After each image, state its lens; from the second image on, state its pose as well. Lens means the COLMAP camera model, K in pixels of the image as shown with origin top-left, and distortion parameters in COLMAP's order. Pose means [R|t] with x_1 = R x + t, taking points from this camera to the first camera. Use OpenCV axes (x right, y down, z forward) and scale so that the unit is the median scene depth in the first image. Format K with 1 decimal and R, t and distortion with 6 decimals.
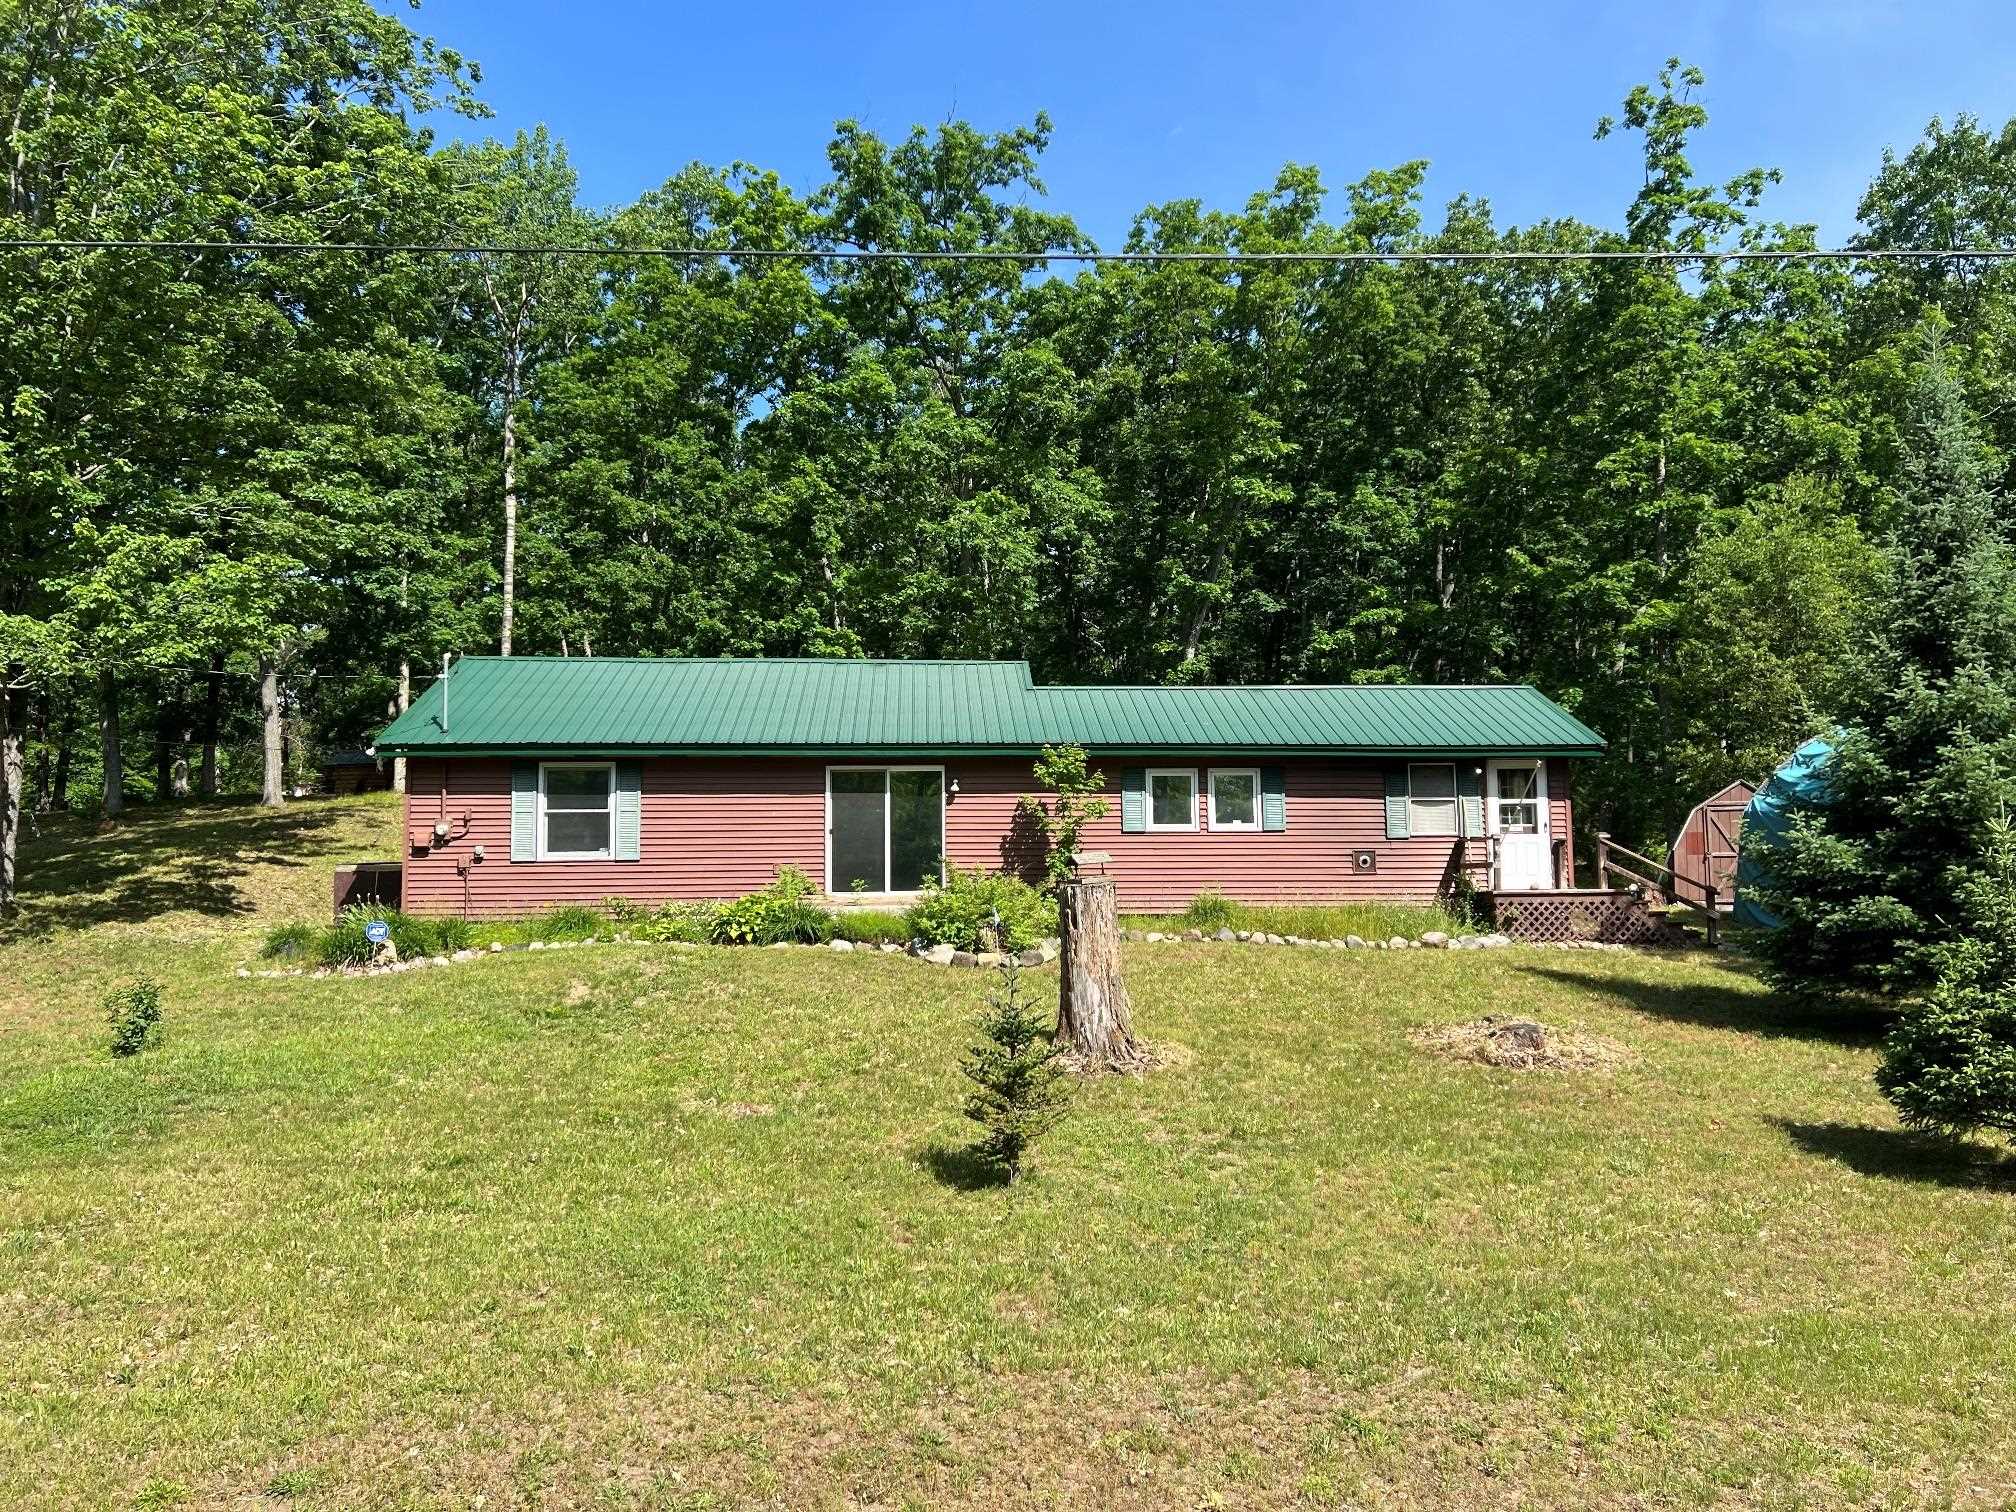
lens RADIAL K [[1502.2, 0, 1010.8], [0, 1502.2, 754.8], [0, 0, 1]] dist [0.078350, -0.005909]
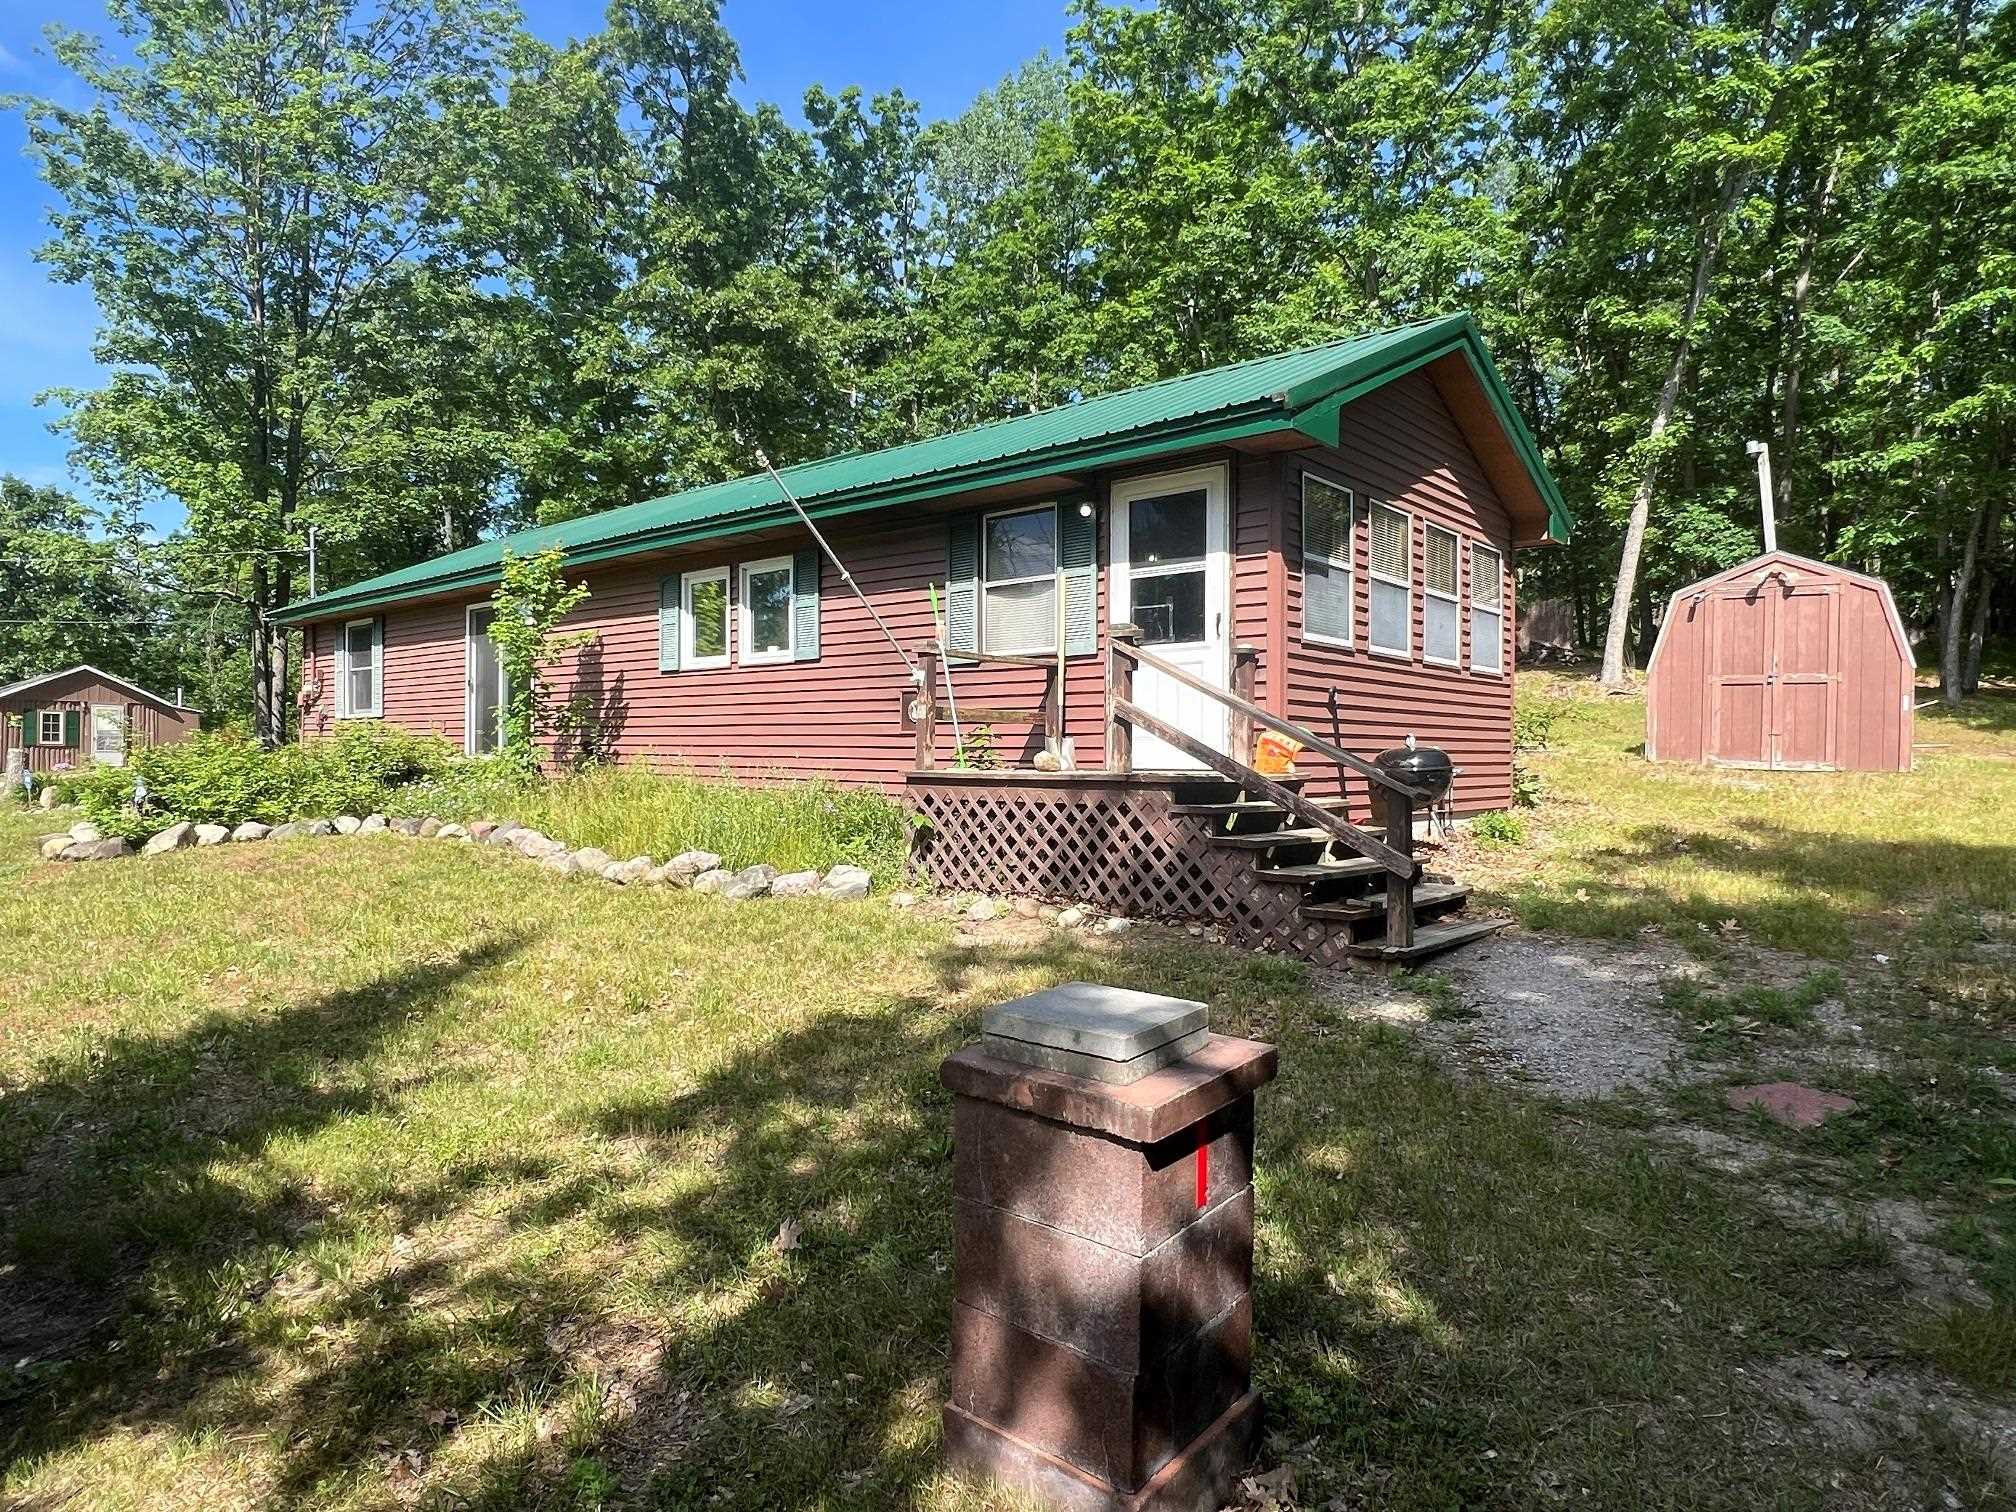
lens RADIAL K [[1164.8, 0, 1006.2], [0, 1164.8, 754.6], [0, 0, 1]] dist [-0.003511, -0.000410]
pose [[0.706263, 0.014756, -0.707796, 0.549500], [0.050420, 0.996196, 0.071079, 0.059000], [0.706152, -0.085888, 0.702832, 0.736398]]
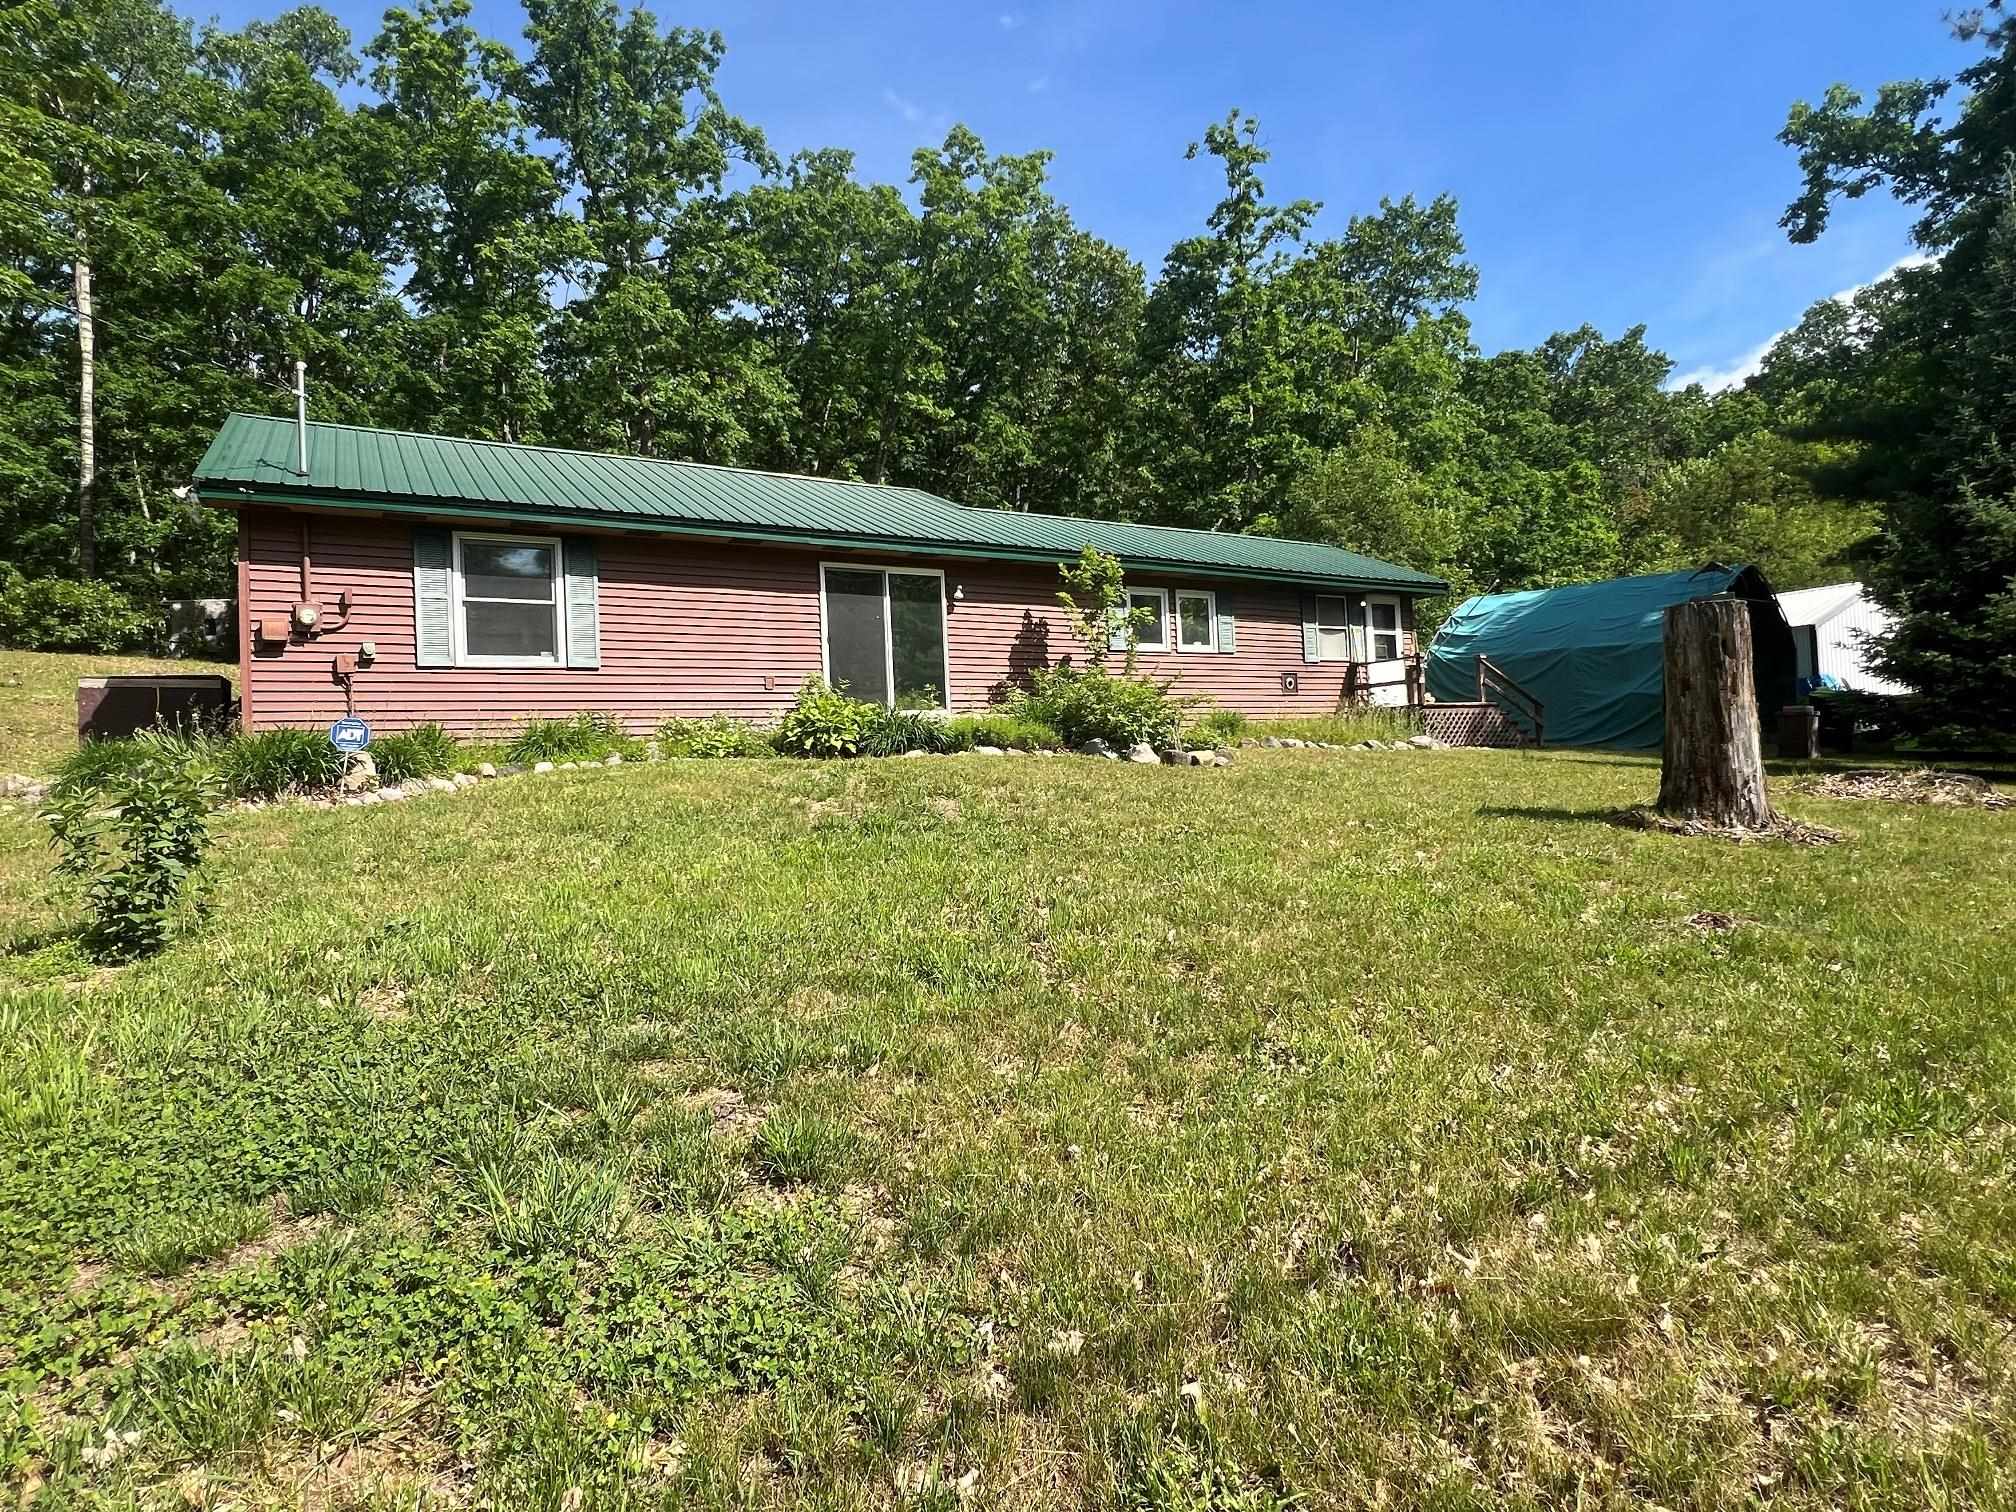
lens RADIAL K [[1078.8, 0, 964.9], [0, 1078.8, 743.1], [0, 0, 1]] dist [0.000094, -0.001817]
pose [[0.892506, -0.016851, 0.450720, -0.319462], [-0.001379, 0.999195, 0.040087, 0.083415], [-0.451033, -0.036400, 0.891765, 0.421769]]
